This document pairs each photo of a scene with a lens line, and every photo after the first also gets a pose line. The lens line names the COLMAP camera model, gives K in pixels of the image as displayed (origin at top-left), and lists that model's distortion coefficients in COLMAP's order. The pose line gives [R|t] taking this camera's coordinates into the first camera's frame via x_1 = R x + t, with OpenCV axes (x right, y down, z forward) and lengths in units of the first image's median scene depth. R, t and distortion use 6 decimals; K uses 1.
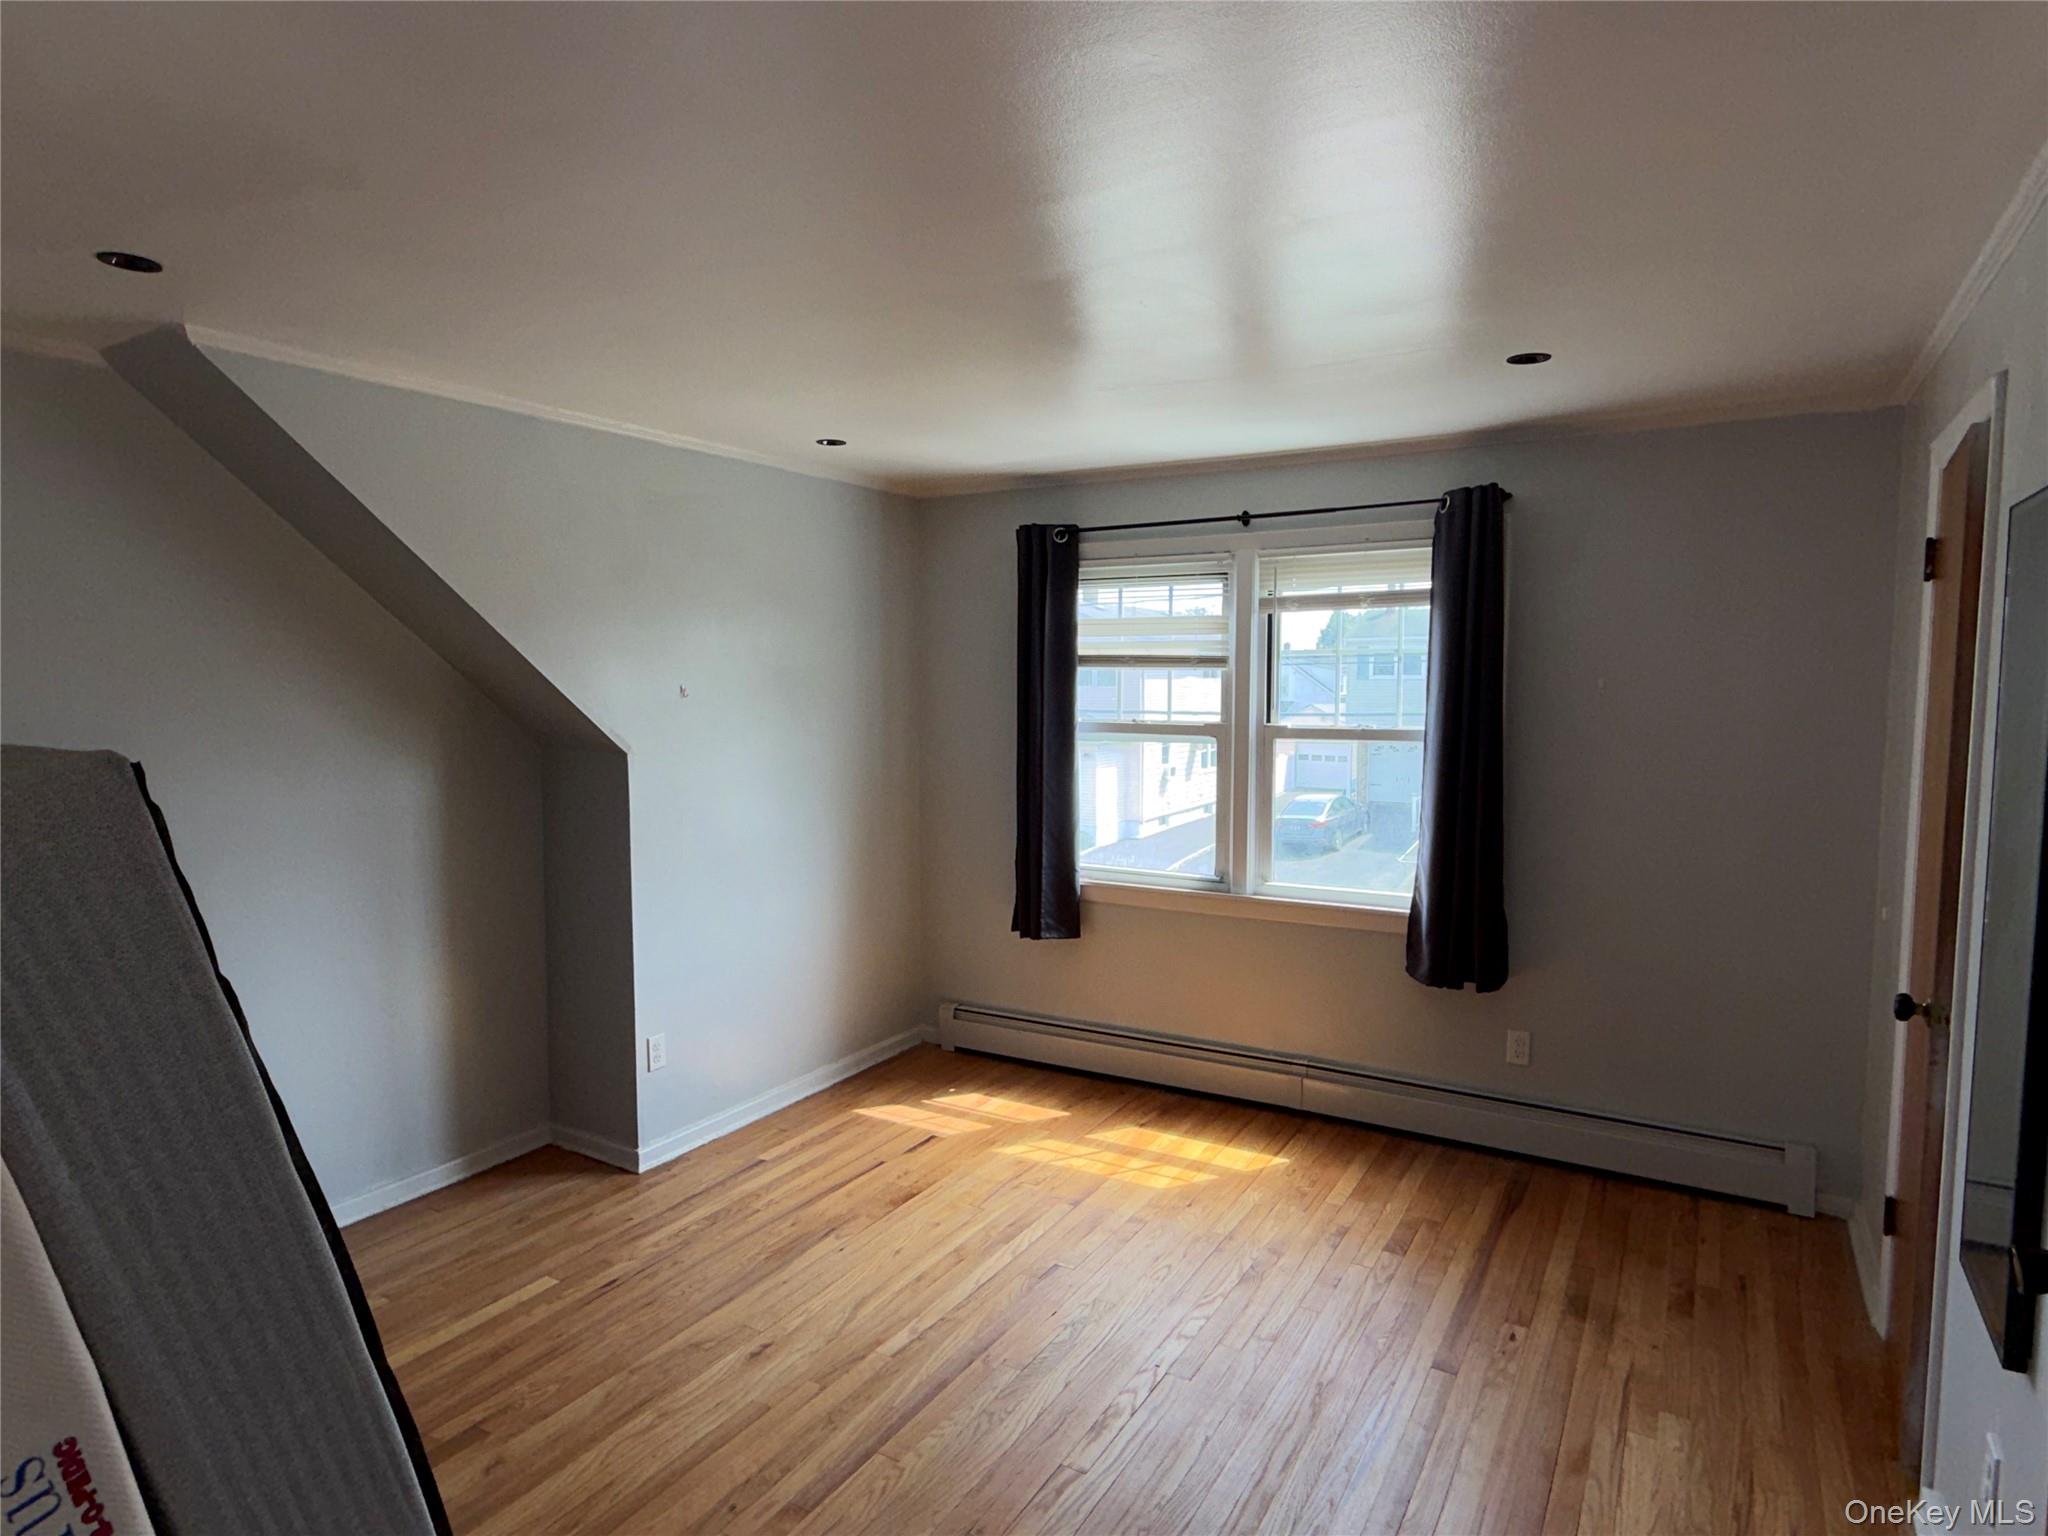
lens RADIAL K [[1195.8, 0, 1000.9], [0, 1195.8, 771.2], [0, 0, 1]] dist [-0.003863, -0.004084]
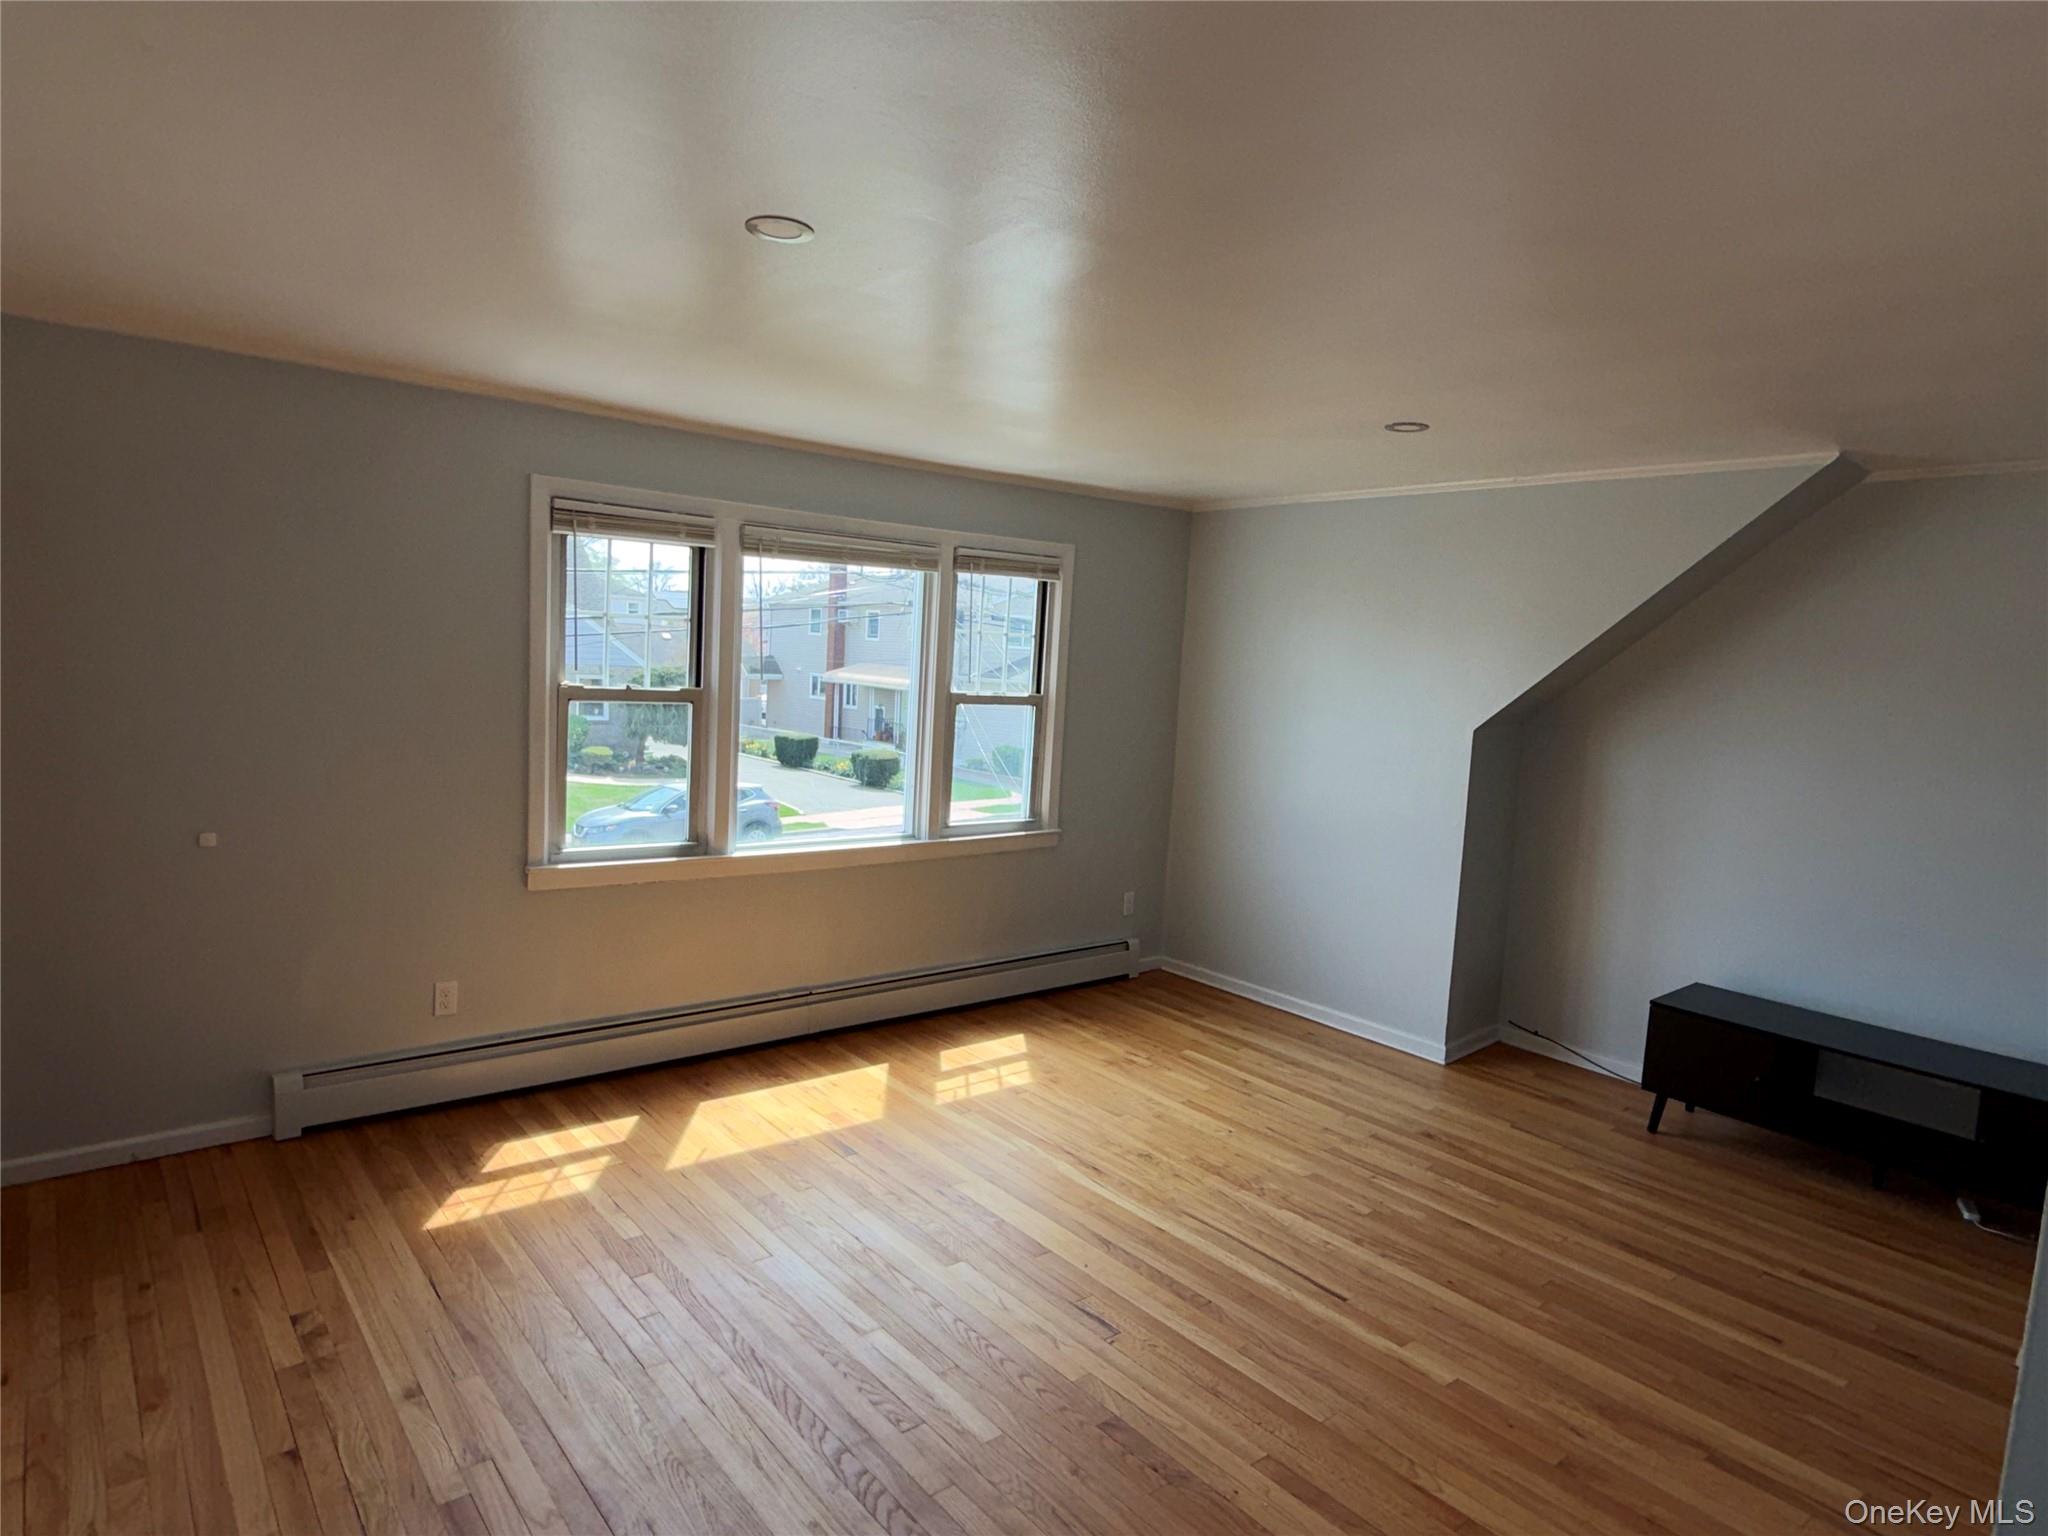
lens RADIAL K [[1195.8, 0, 1000.9], [0, 1195.8, 771.2], [0, 0, 1]] dist [-0.003863, -0.004084]
pose [[0.349004, -0.071539, 0.934387, -0.697738], [0.031205, 0.997416, 0.064709, -0.028340], [-0.936602, 0.006574, 0.350335, 0.429267]]
